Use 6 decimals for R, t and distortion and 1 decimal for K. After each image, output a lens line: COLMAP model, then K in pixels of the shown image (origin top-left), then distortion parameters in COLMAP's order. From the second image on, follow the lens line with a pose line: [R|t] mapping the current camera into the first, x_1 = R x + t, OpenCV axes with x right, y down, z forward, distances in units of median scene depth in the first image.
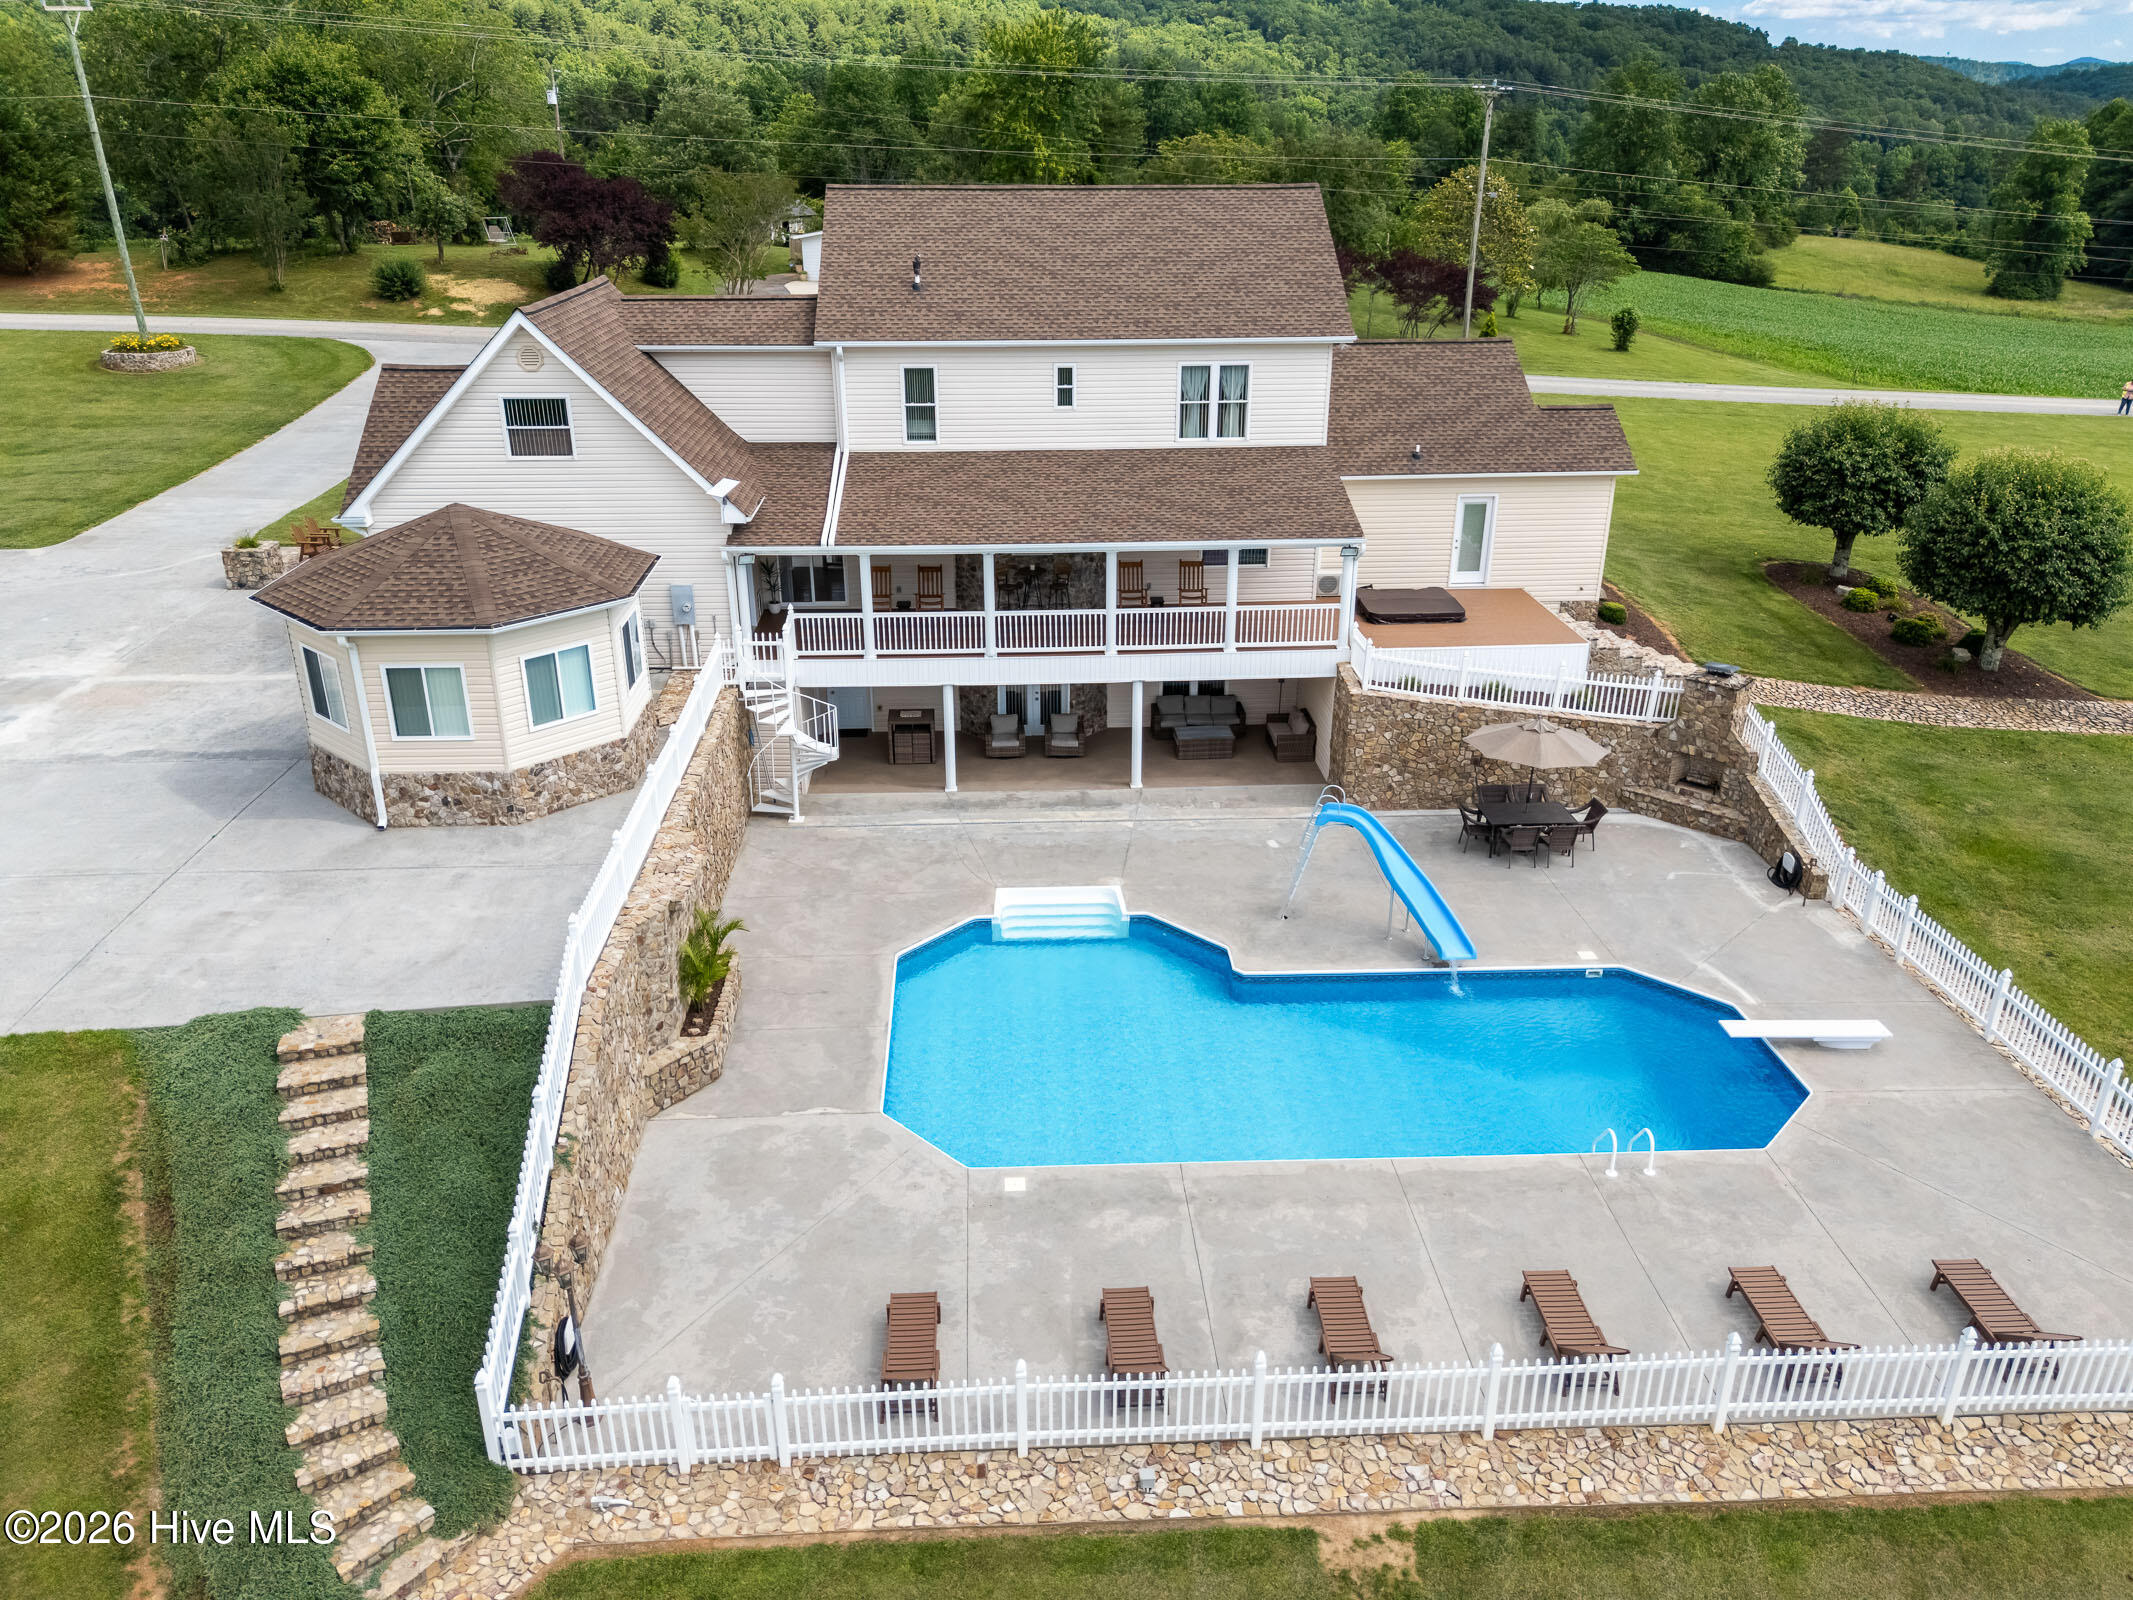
lens RADIAL K [[1543.6, 0, 1066.5], [0, 1543.6, 800.0], [0, 0, 1]] dist [0.082391, -0.102866]
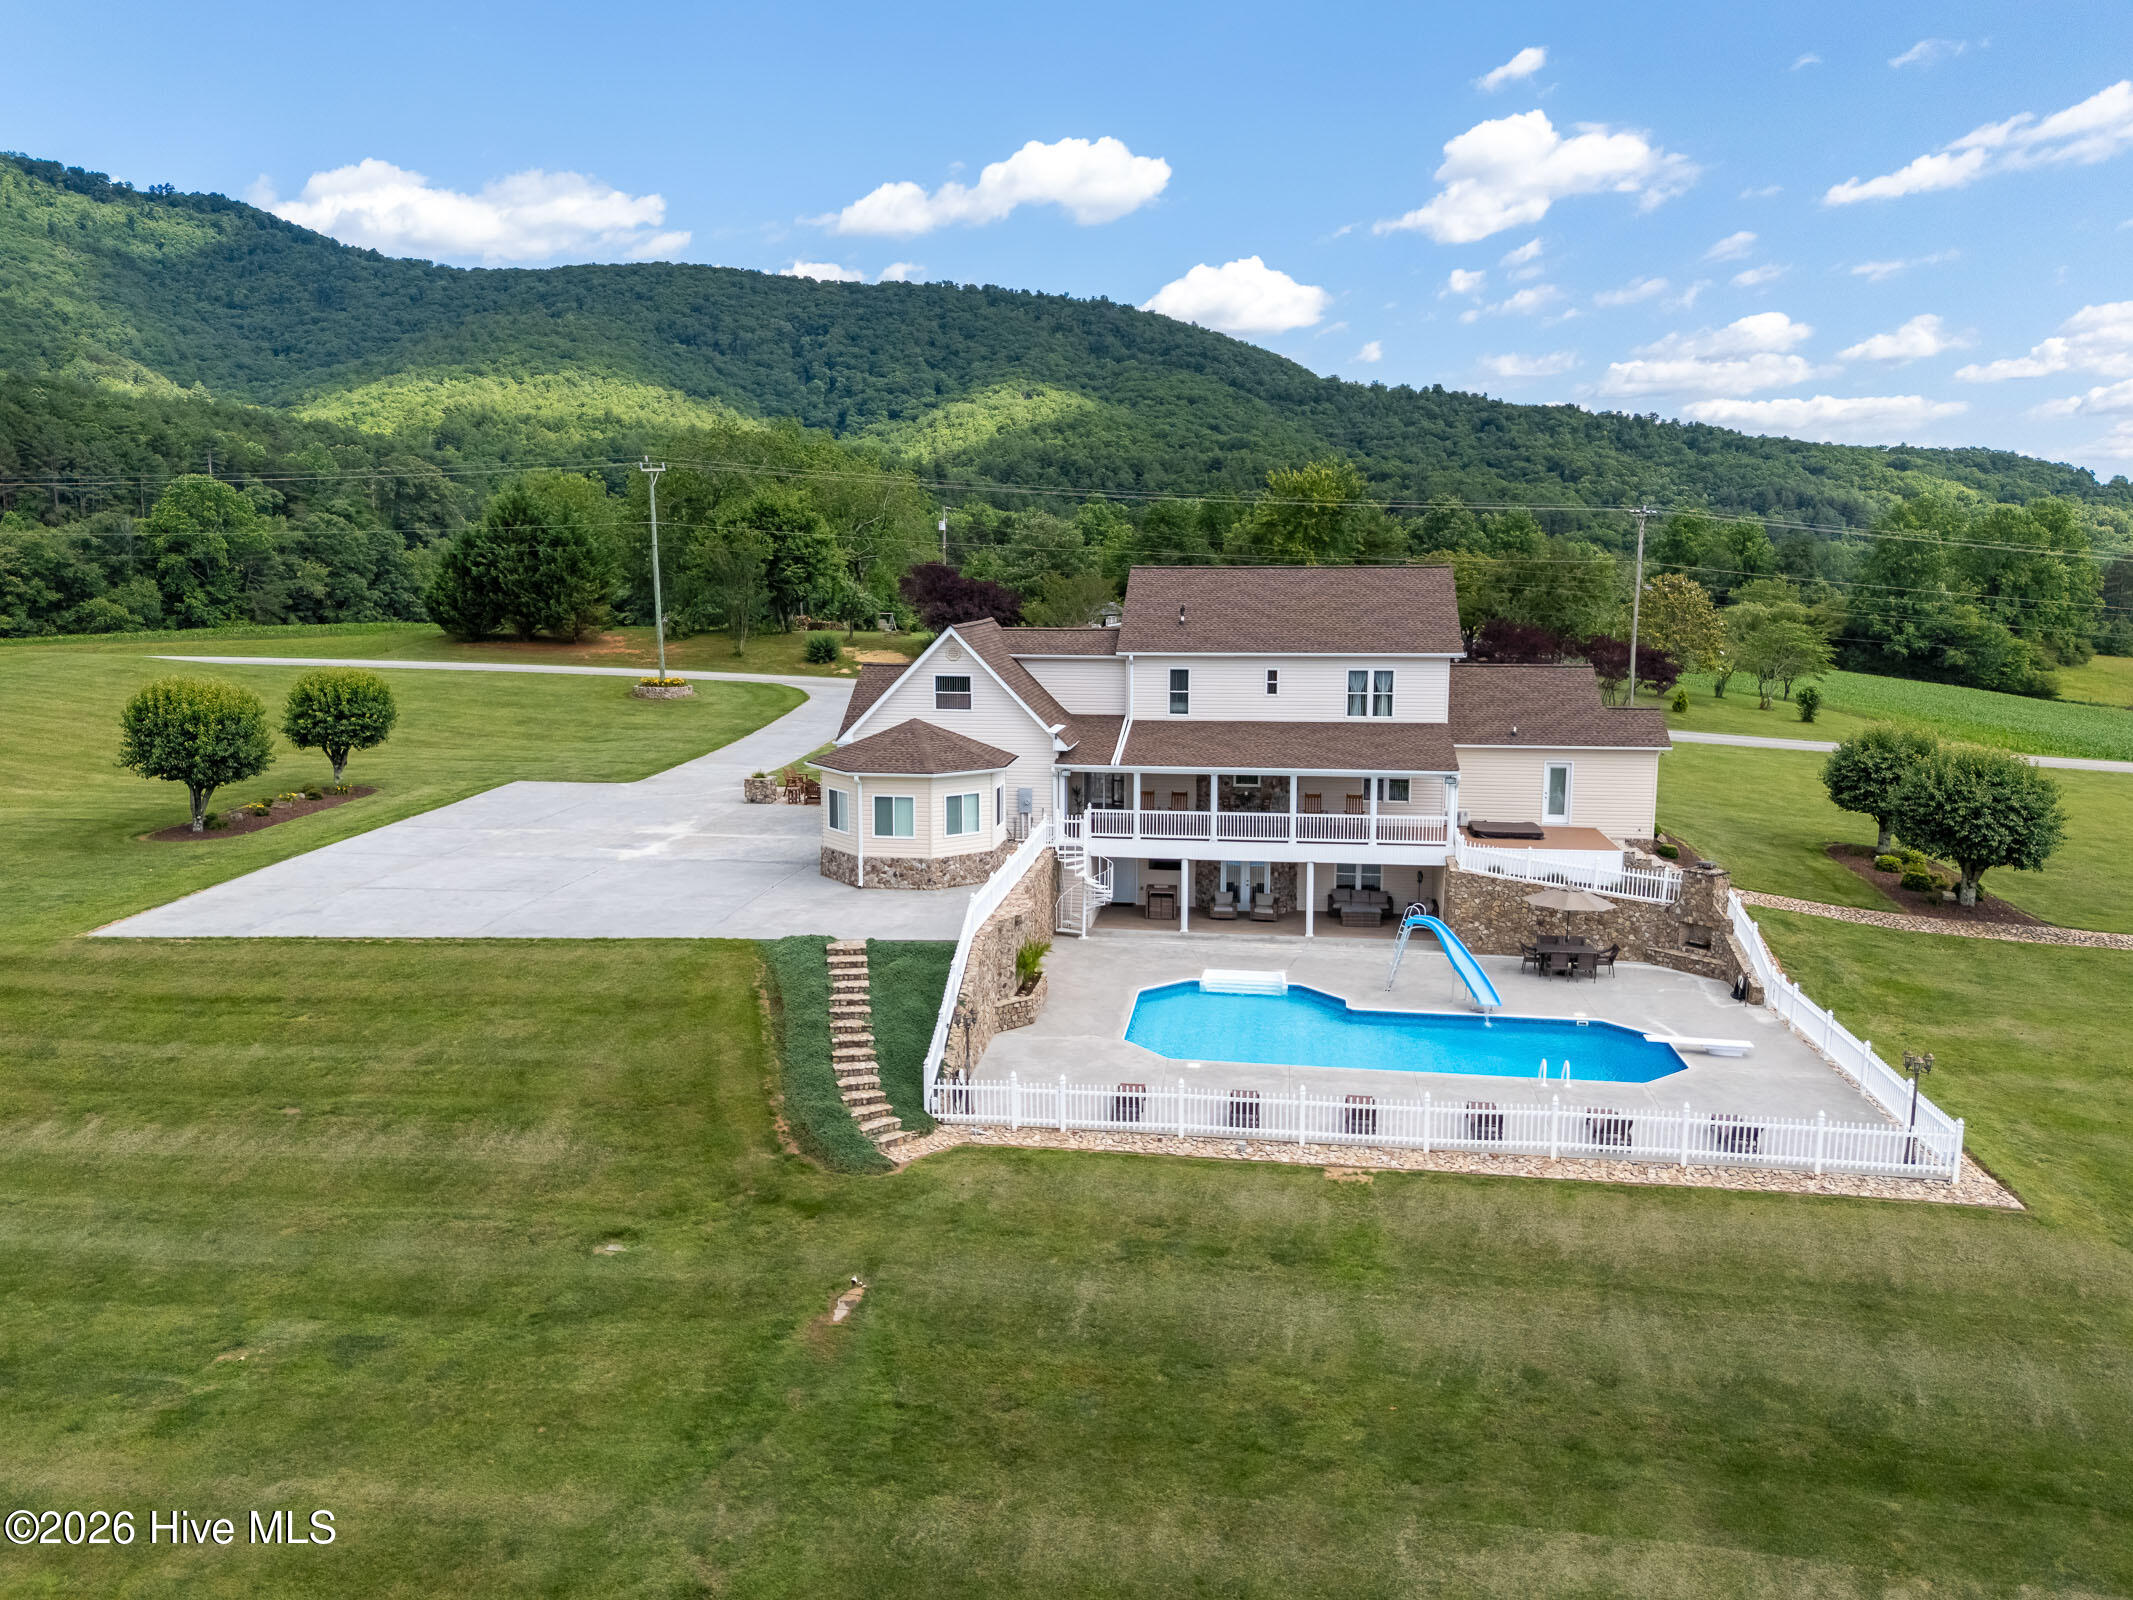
lens RADIAL K [[1520.5, 0, 1066.5], [0, 1520.5, 800.0], [0, 0, 1]] dist [0.068848, -0.126225]
pose [[0.981854, 0.029330, -0.187356, 0.091619], [-0.074510, 0.968179, -0.238911, 0.244897], [0.174387, 0.248536, 0.952795, -0.497361]]
